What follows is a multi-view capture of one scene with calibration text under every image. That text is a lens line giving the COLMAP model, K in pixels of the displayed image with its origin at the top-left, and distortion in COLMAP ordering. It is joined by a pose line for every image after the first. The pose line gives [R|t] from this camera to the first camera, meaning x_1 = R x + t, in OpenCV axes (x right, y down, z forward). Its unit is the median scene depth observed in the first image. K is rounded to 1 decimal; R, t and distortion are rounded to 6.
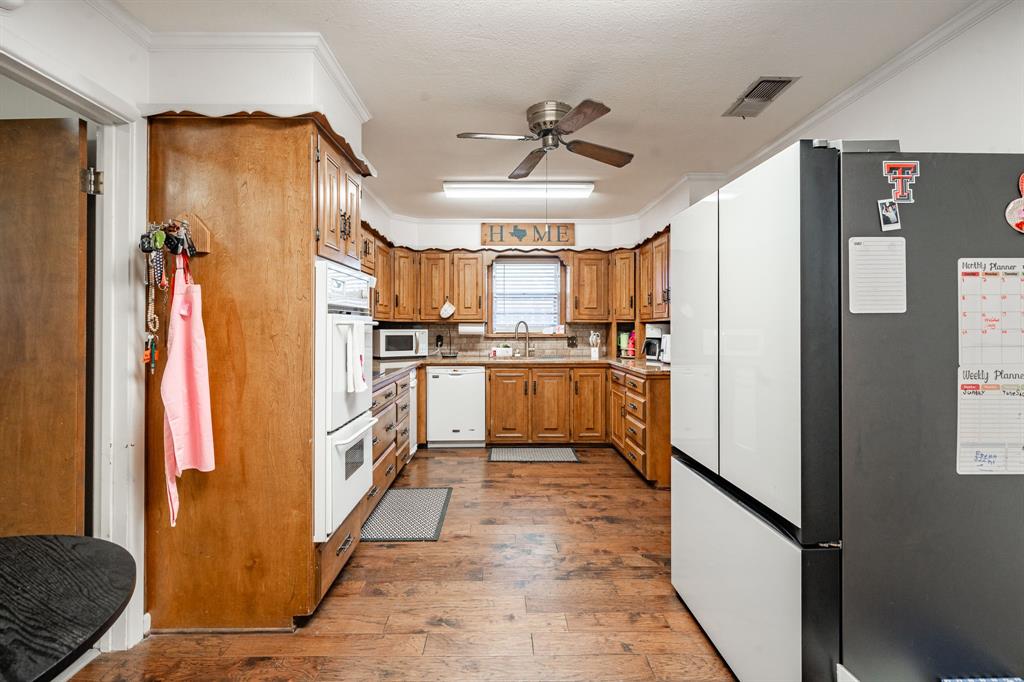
lens RADIAL K [[467.5, 0, 511.1], [0, 467.5, 331.3], [0, 0, 1]] dist [-0.003101, -0.001297]
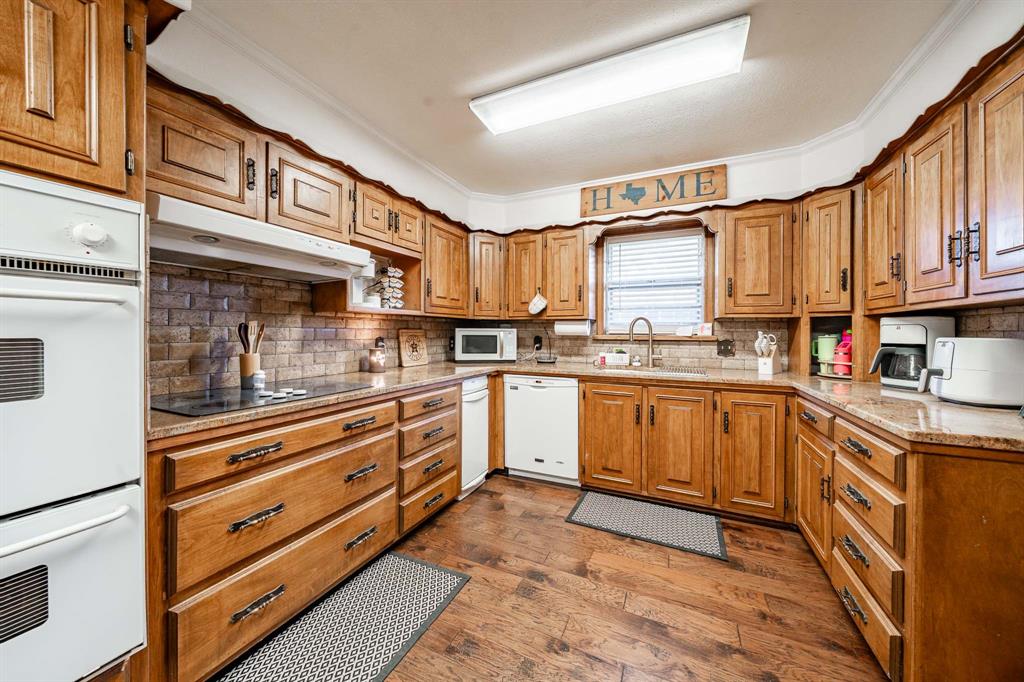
lens RADIAL K [[349.9, 0, 503.6], [0, 349.9, 333.7], [0, 0, 1]] dist [-0.008002, -0.000123]
pose [[0.879437, 0.005840, -0.475980, 0.098560], [-0.008666, 0.999955, -0.003743, 0.007658], [0.475937, 0.007417, 0.879448, 0.449041]]
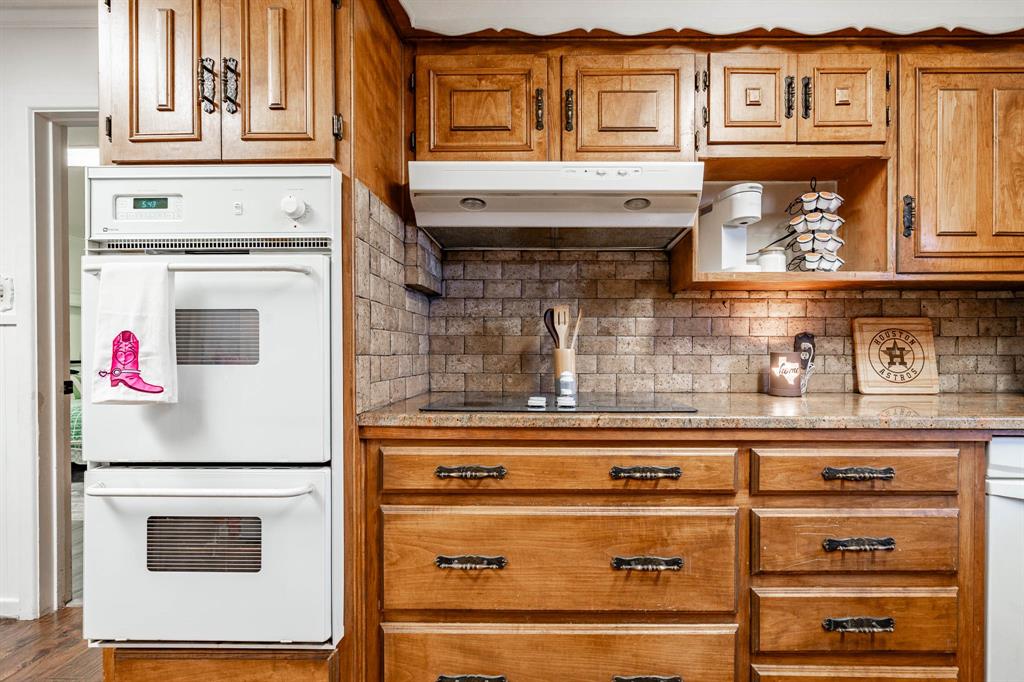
lens RADIAL K [[467.5, 0, 510.9], [0, 467.5, 349.6], [0, 0, 1]] dist [-0.003101, -0.001297]
pose [[-0.040936, 0.006241, -0.999142, 0.067266], [-0.010553, 0.999922, 0.006678, 0.027128], [0.999106, 0.010817, -0.040867, 0.613469]]
